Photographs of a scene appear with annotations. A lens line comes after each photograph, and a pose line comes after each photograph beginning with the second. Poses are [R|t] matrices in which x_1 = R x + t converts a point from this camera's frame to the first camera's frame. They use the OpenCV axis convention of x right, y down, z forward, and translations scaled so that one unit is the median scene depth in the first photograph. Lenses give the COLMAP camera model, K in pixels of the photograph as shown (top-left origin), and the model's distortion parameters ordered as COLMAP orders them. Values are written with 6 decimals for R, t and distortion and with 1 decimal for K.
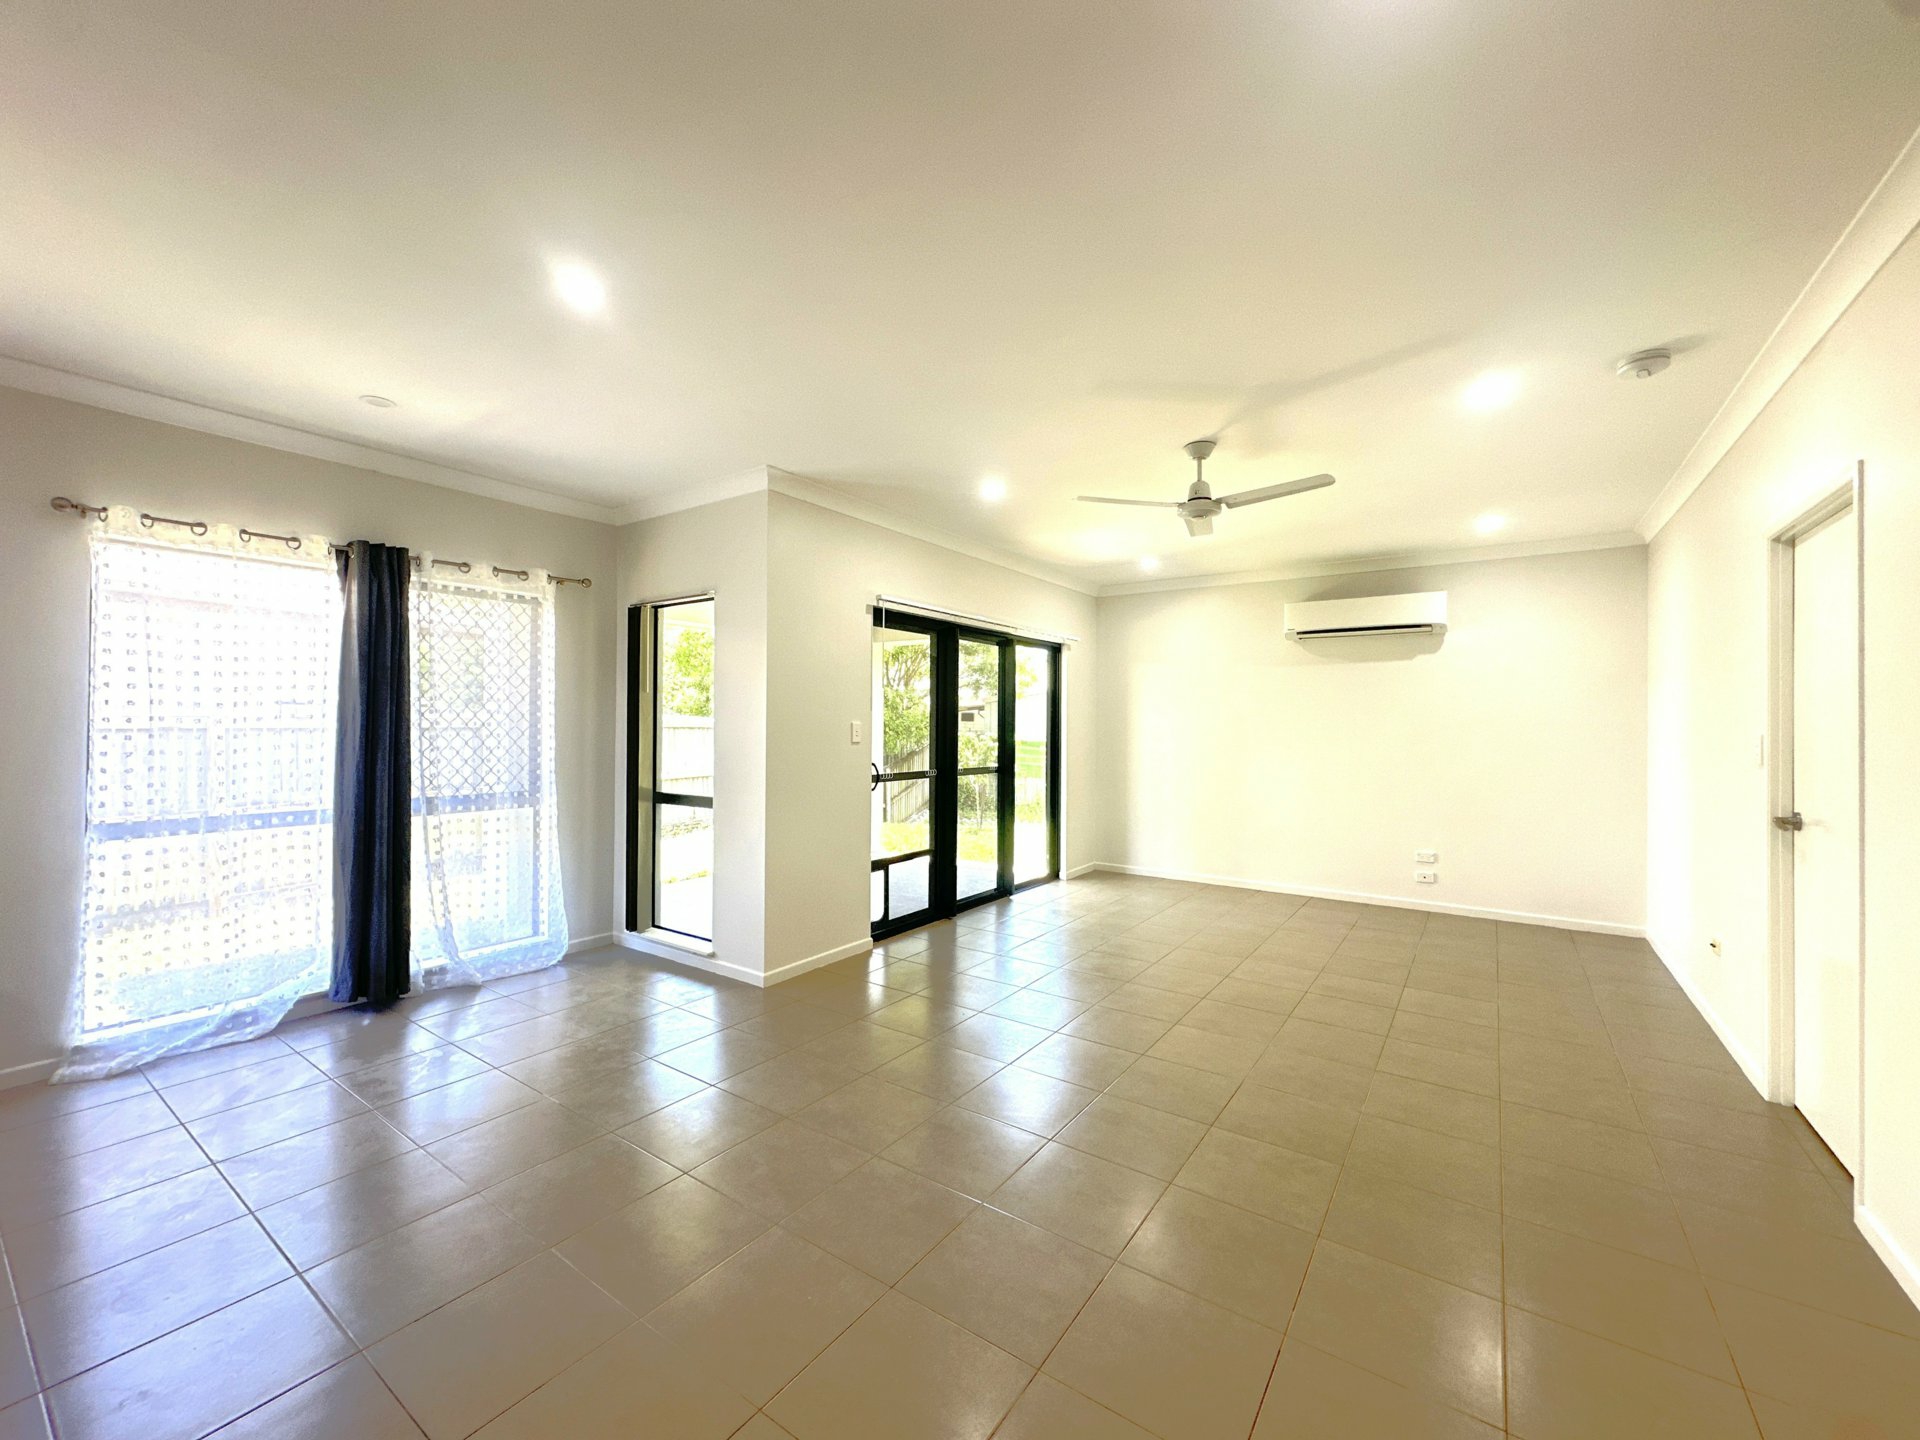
lens RADIAL K [[763.6, 0, 961.7], [0, 763.6, 720.7], [0, 0, 1]] dist [-0.002748, -0.000565]
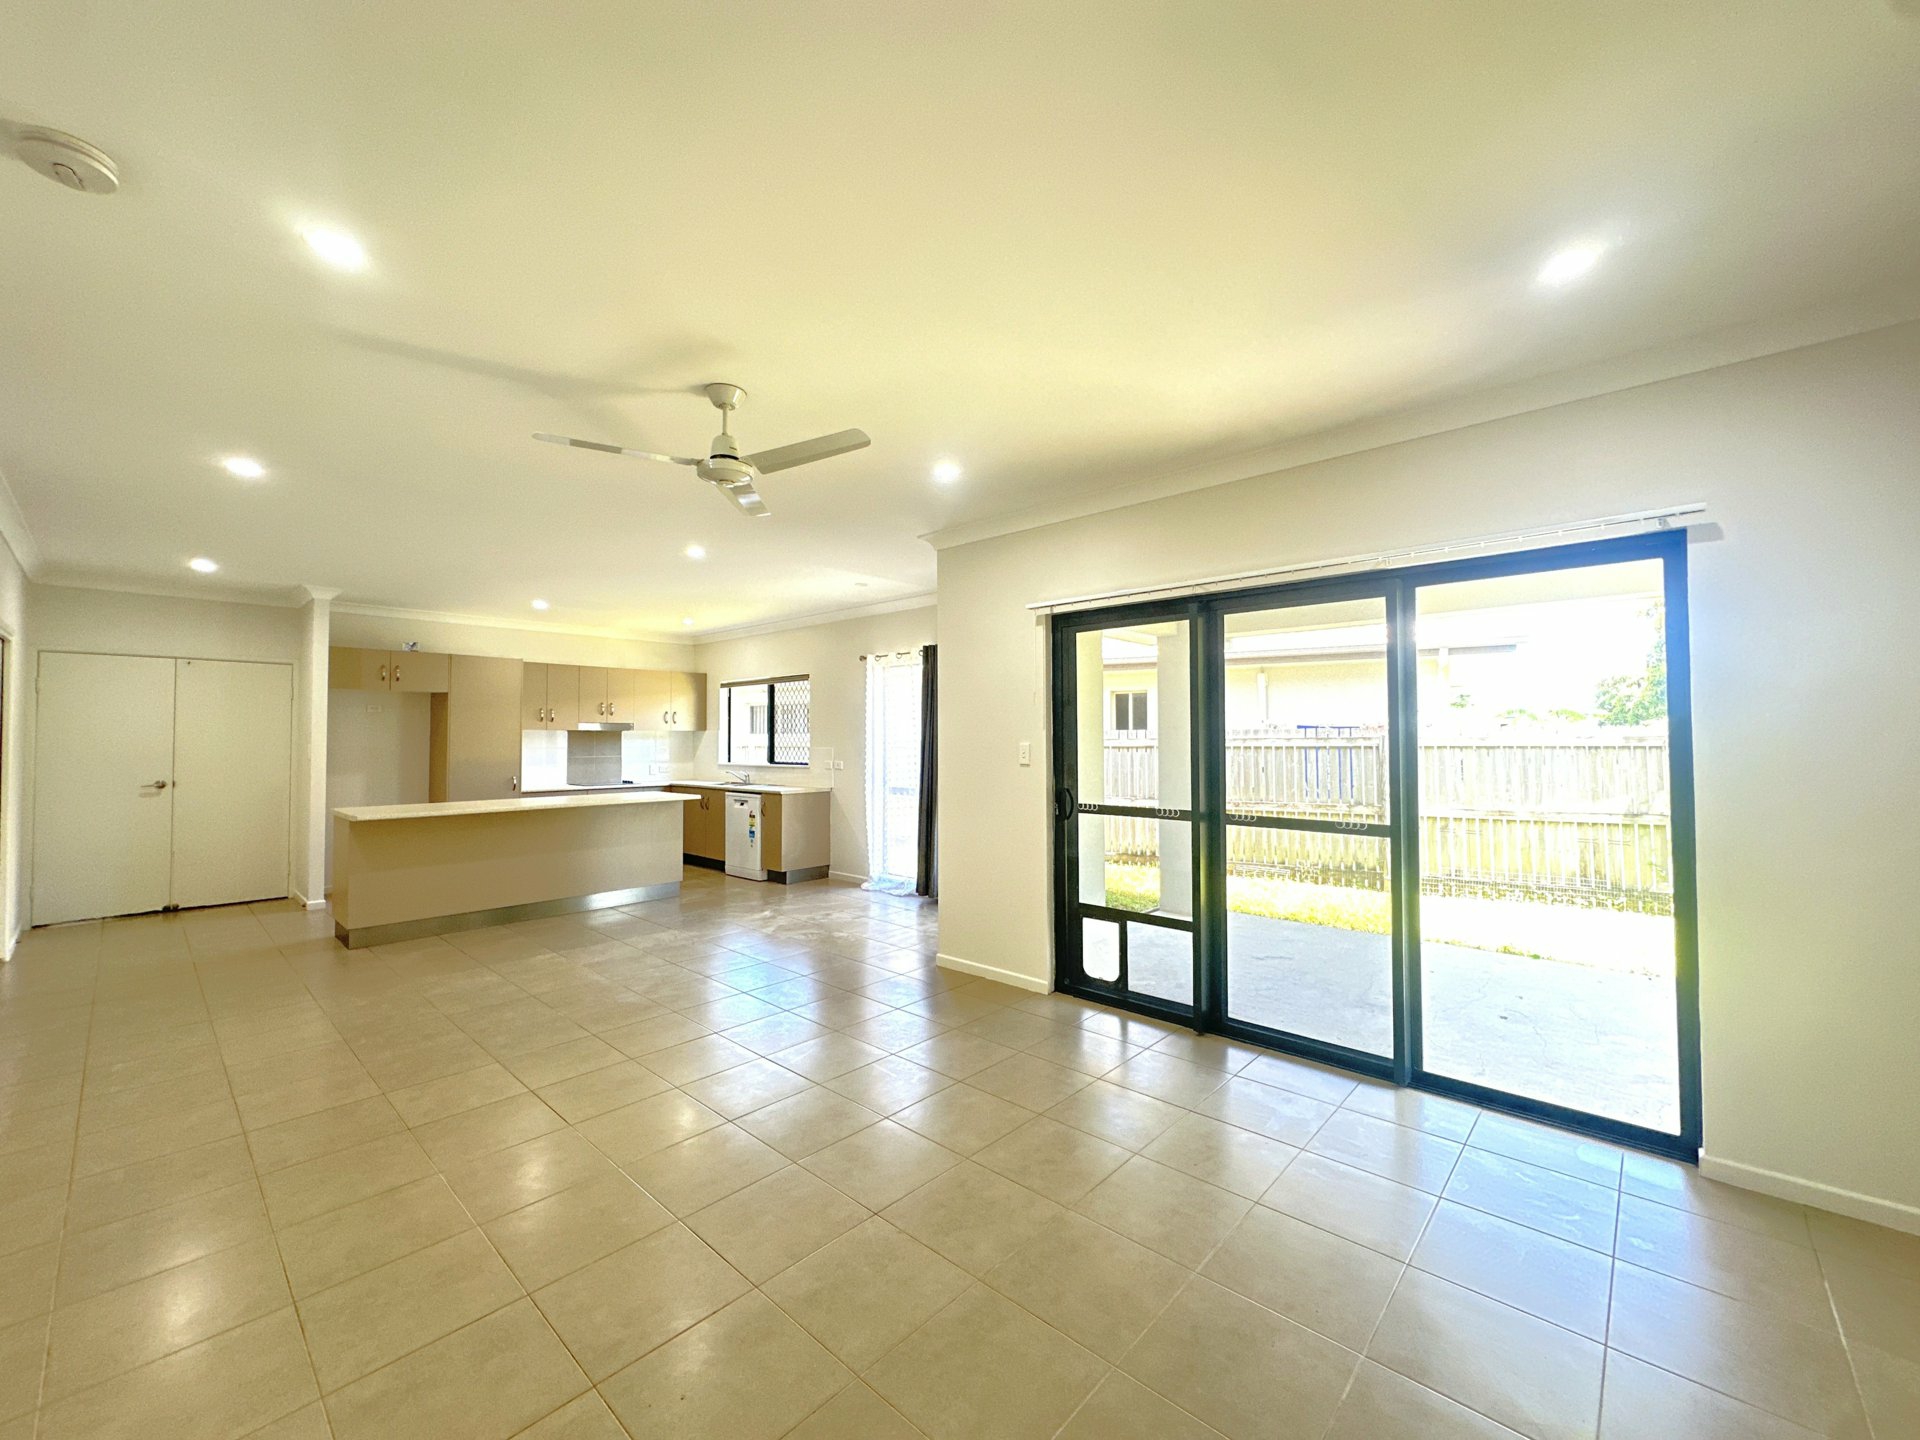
lens RADIAL K [[763.6, 0, 964.4], [0, 763.6, 719.9], [0, 0, 1]] dist [-0.002748, -0.000565]
pose [[-0.134424, -0.030962, -0.990440, 0.726414], [0.006180, 0.999466, -0.032082, 0.003298], [0.990905, -0.010433, -0.134161, 0.937198]]
